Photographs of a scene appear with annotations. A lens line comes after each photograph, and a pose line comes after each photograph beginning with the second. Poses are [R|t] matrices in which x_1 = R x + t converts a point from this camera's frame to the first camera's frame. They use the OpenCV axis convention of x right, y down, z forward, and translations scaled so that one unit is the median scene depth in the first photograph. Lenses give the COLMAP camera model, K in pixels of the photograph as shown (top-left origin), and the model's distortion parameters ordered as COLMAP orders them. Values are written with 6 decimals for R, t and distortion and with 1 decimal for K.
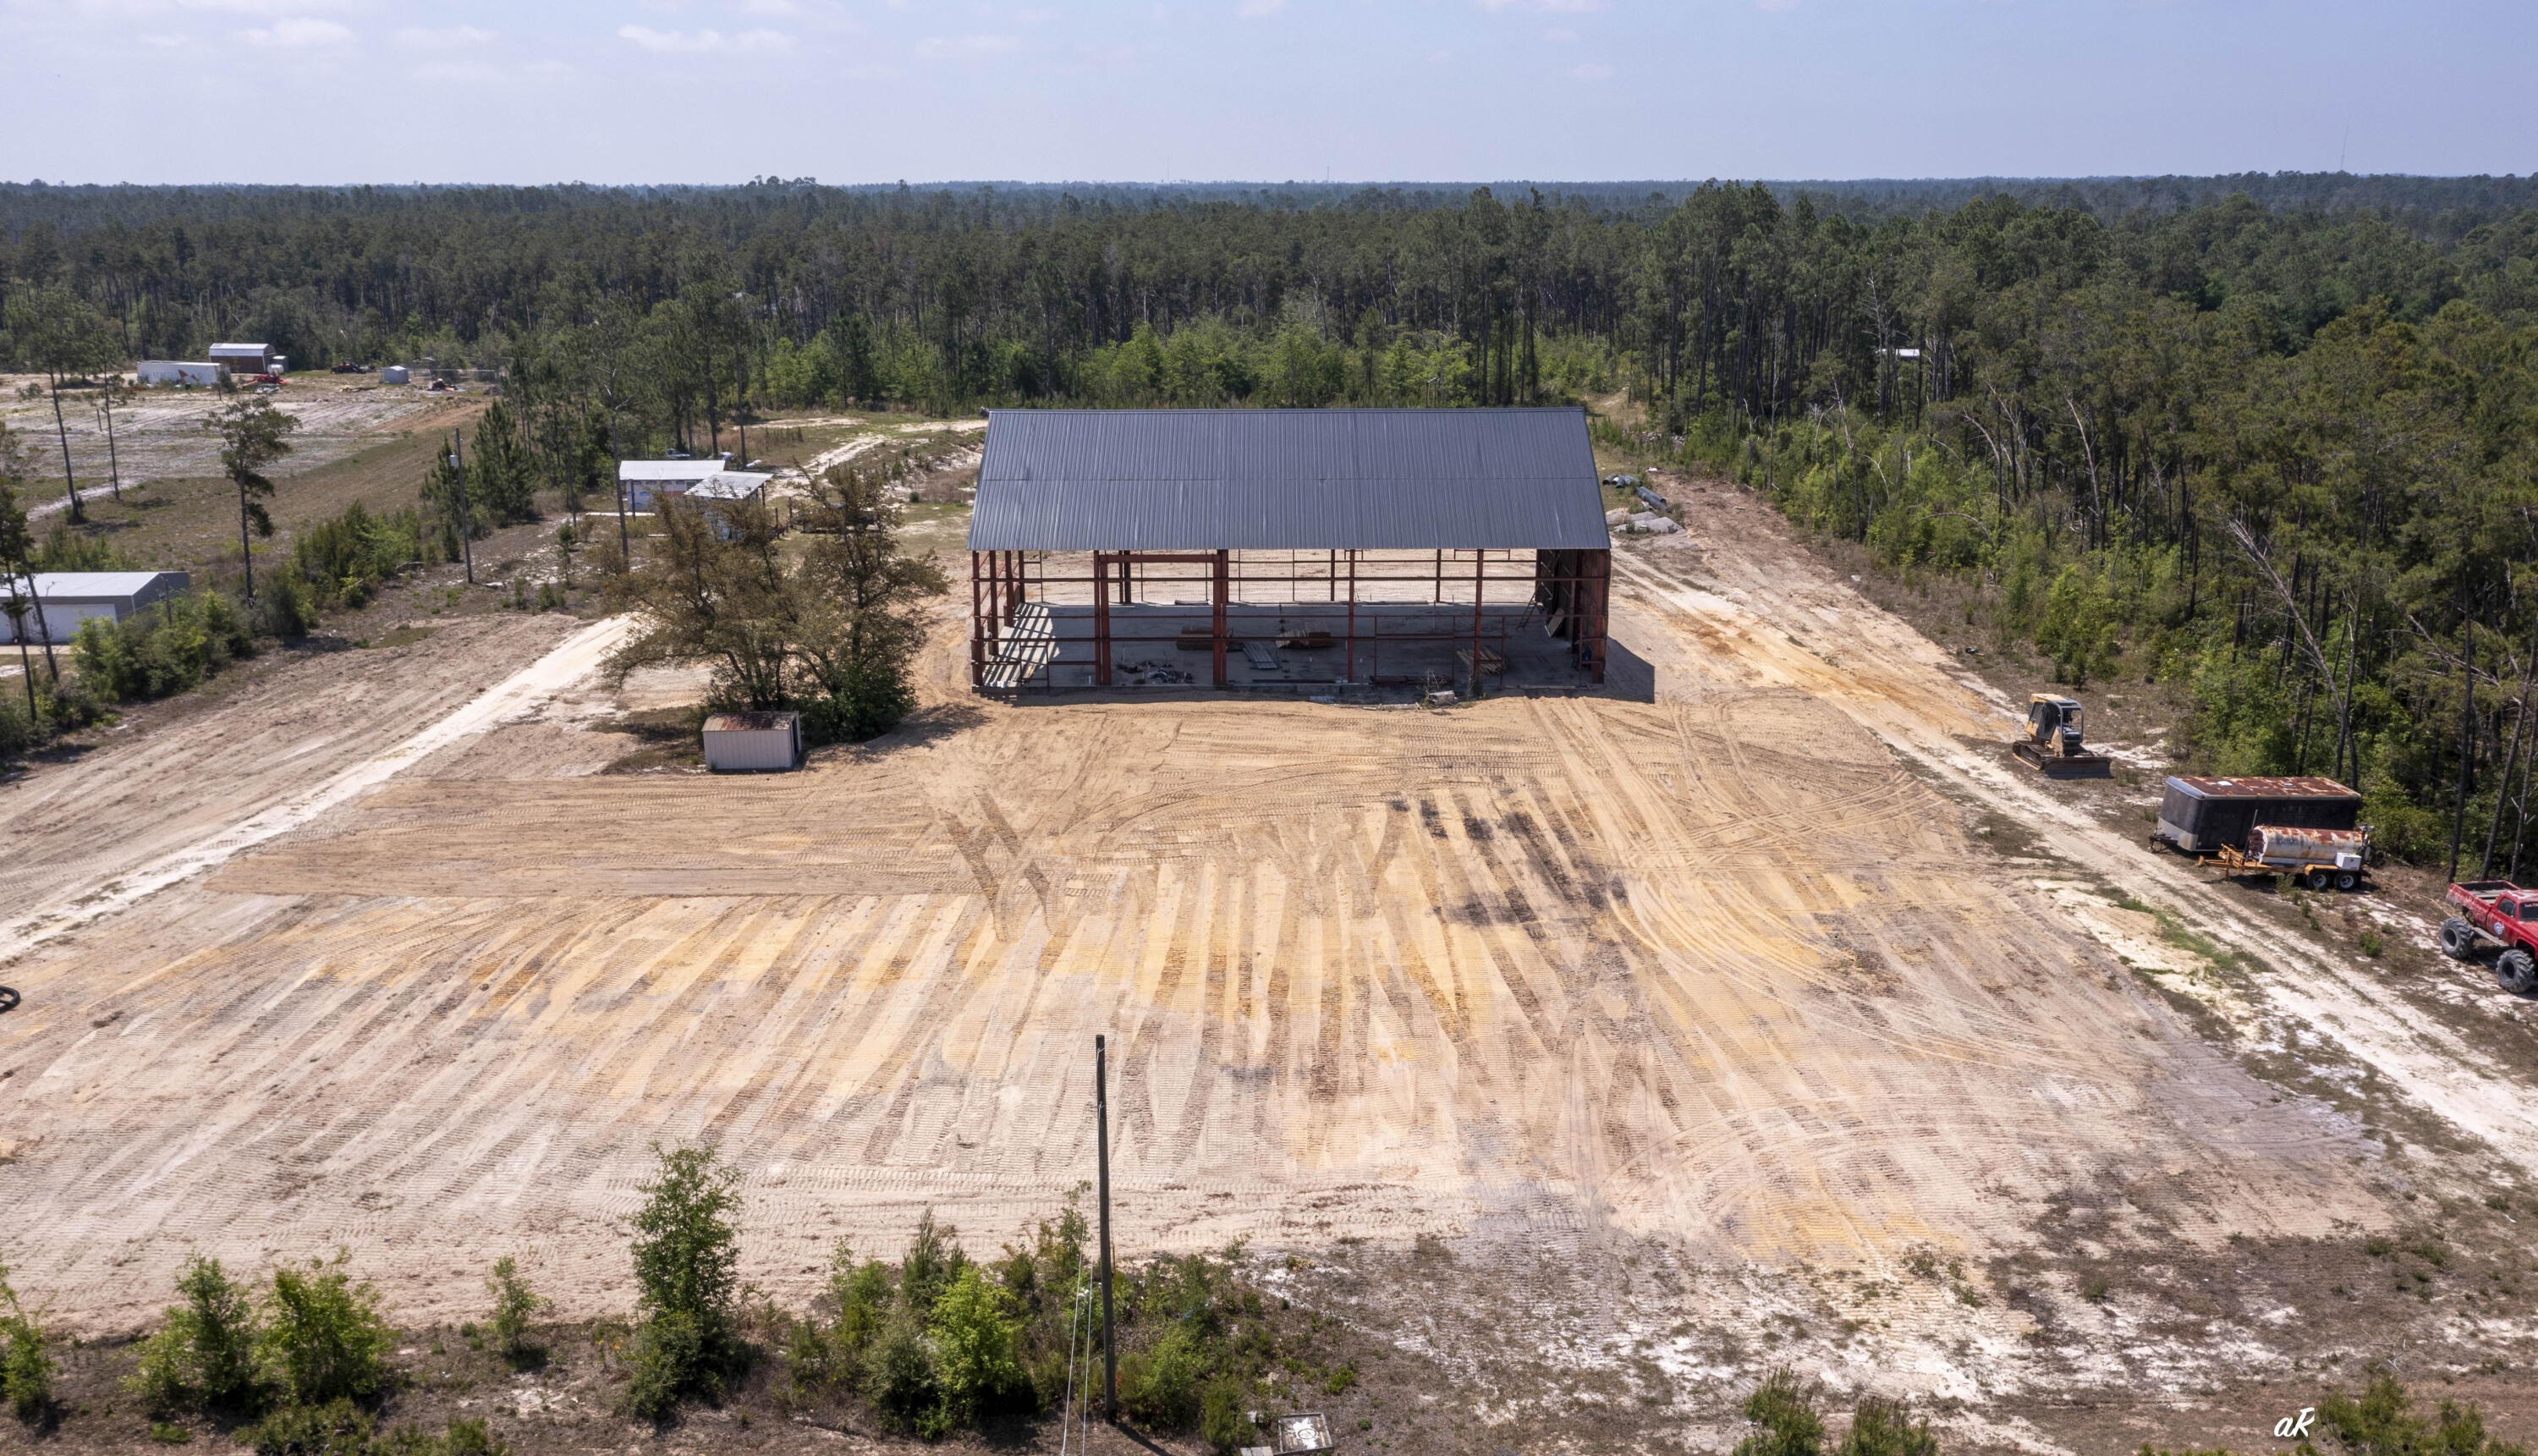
lens RADIAL K [[2072.6, 0, 1227.9], [0, 2072.6, 857.1], [0, 0, 1]] dist [-0.013150, 0.021974]
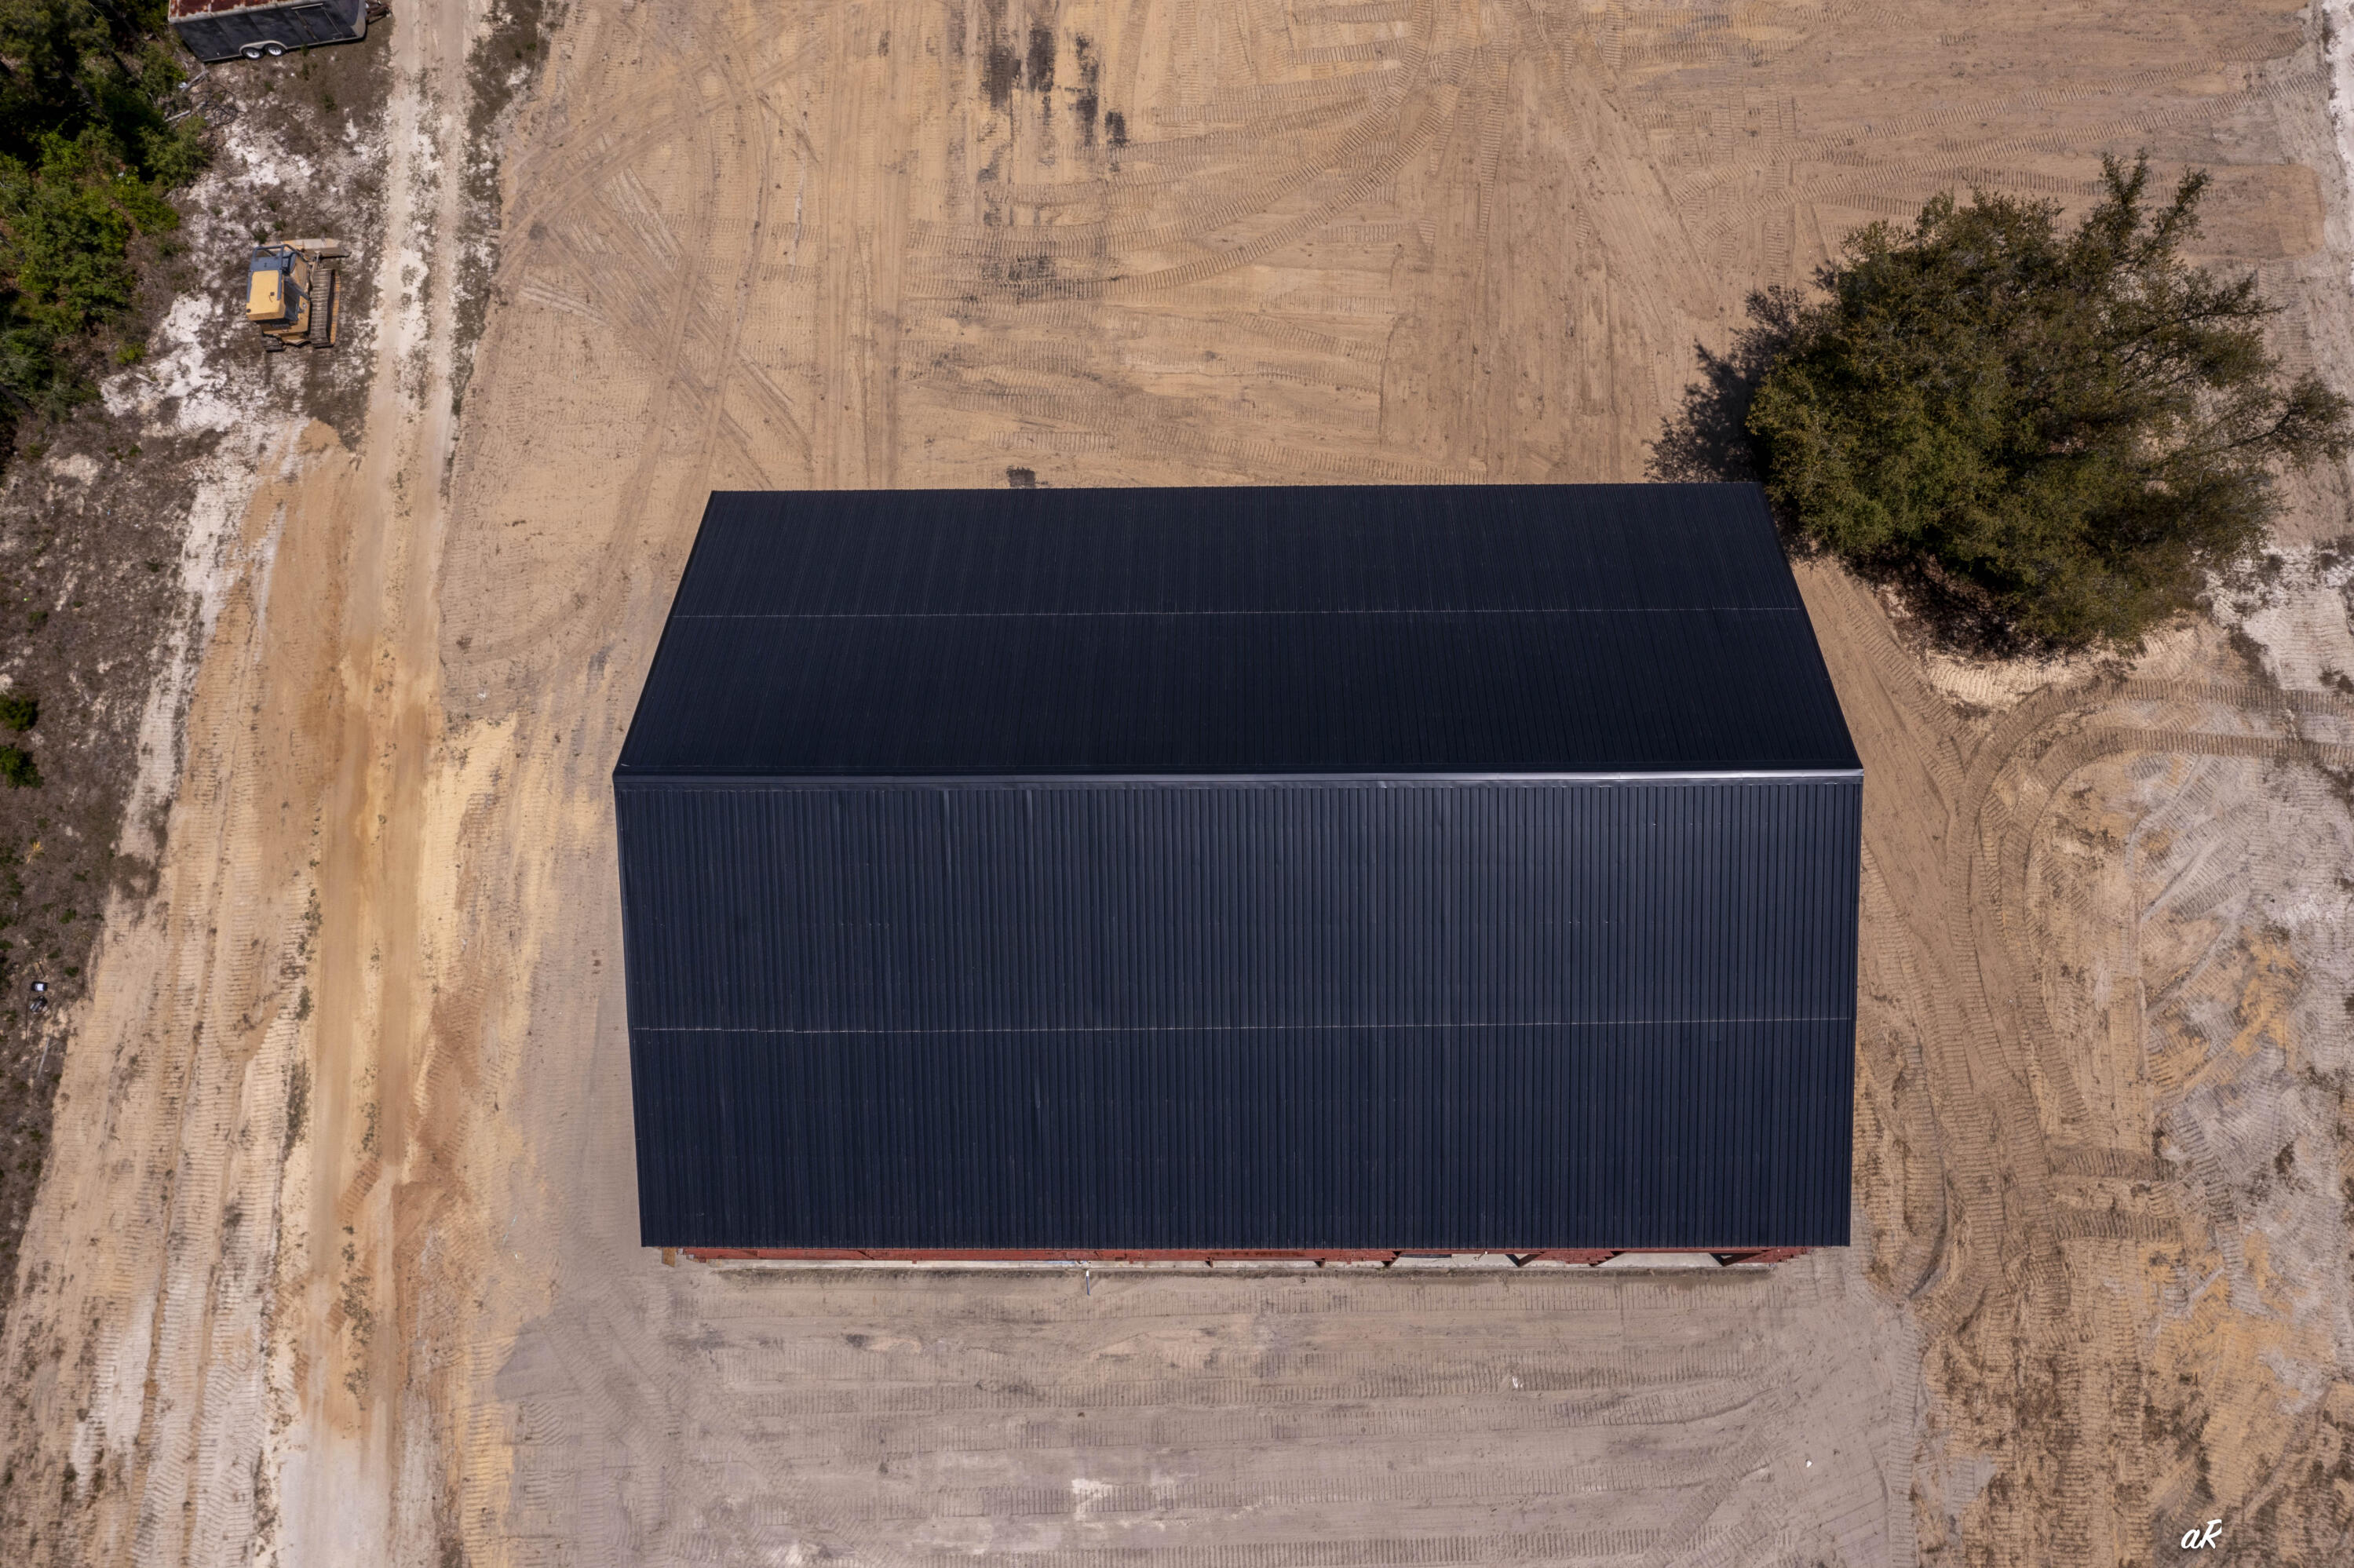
lens RADIAL K [[1869.6, 0, 1176.2], [0, 1869.6, 782.1], [0, 0, 1]] dist [-0.020600, 0.009900]
pose [[-0.999536, 0.013680, 0.027226, 0.040176], [0.027595, 0.027531, 0.999240, -0.868161], [0.012920, 0.999527, -0.027895, 1.368275]]
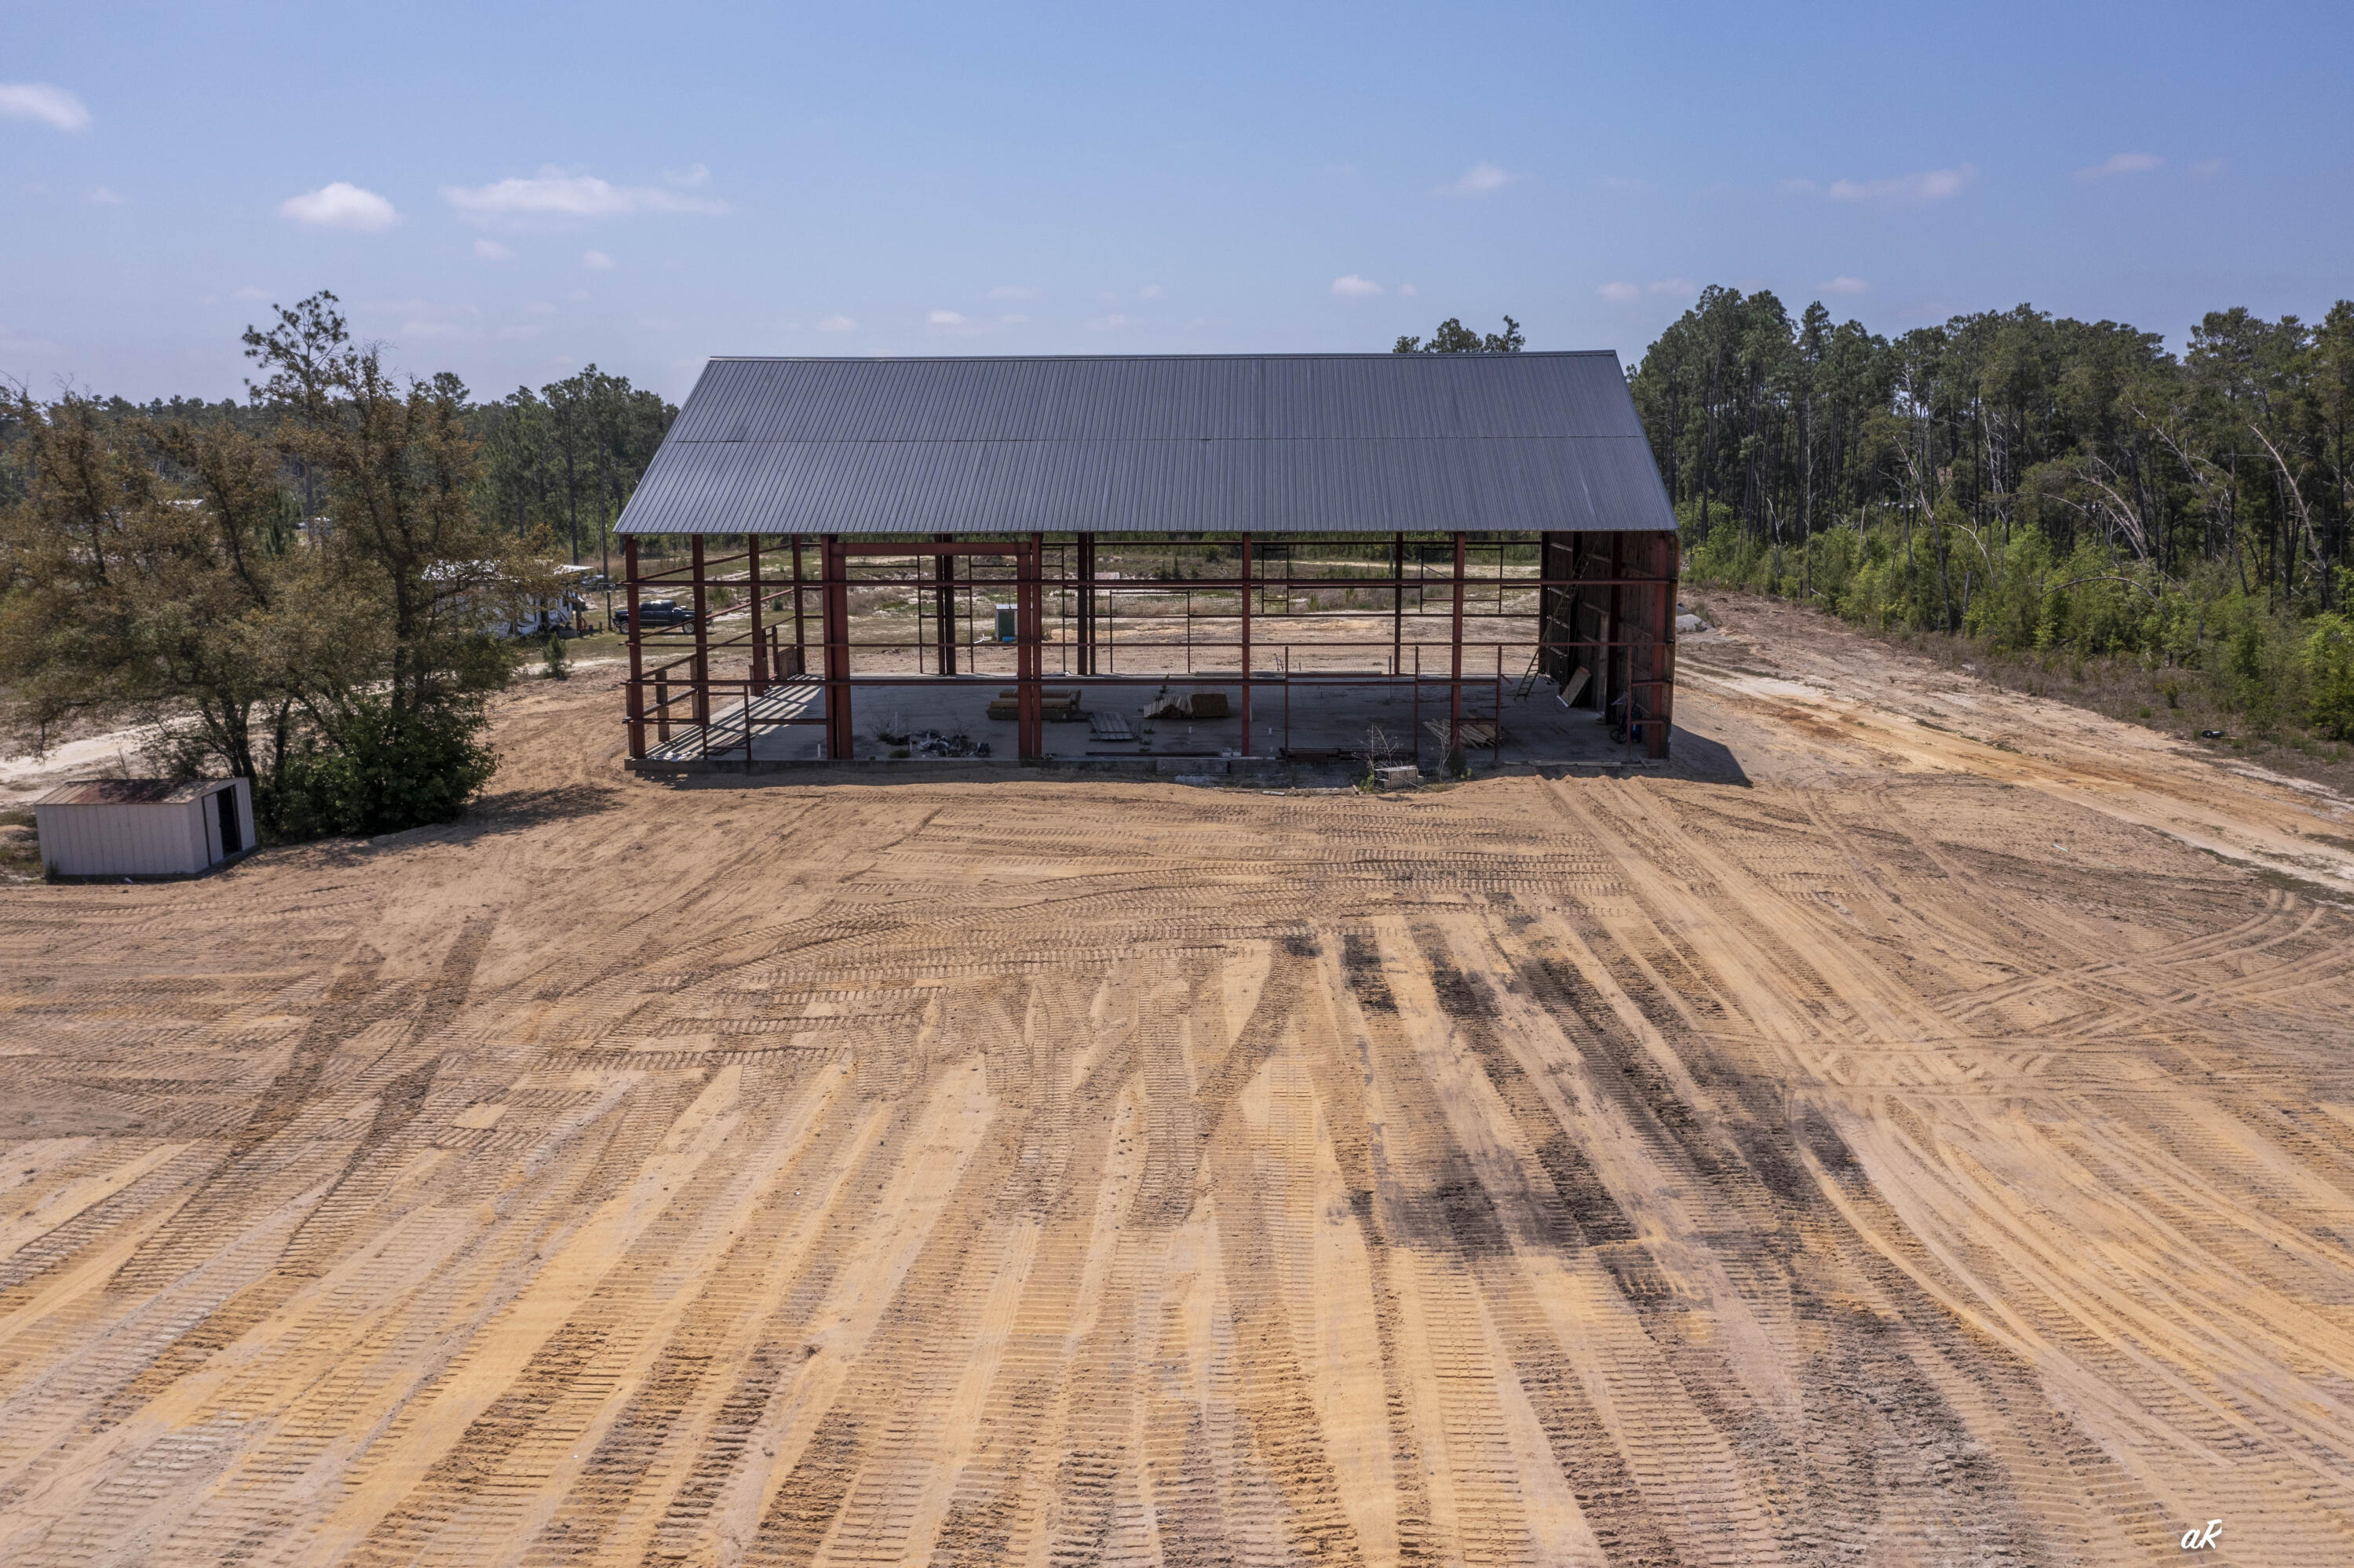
lens RADIAL K [[1869.6, 0, 1164.4], [0, 1869.6, 776.2], [0, 0, 1]] dist [-0.020600, 0.009900]
pose [[0.999413, 0.002999, -0.034128, 0.068832], [-0.007725, 0.990231, -0.139226, -0.003027], [0.033377, 0.139408, 0.989672, 0.586064]]
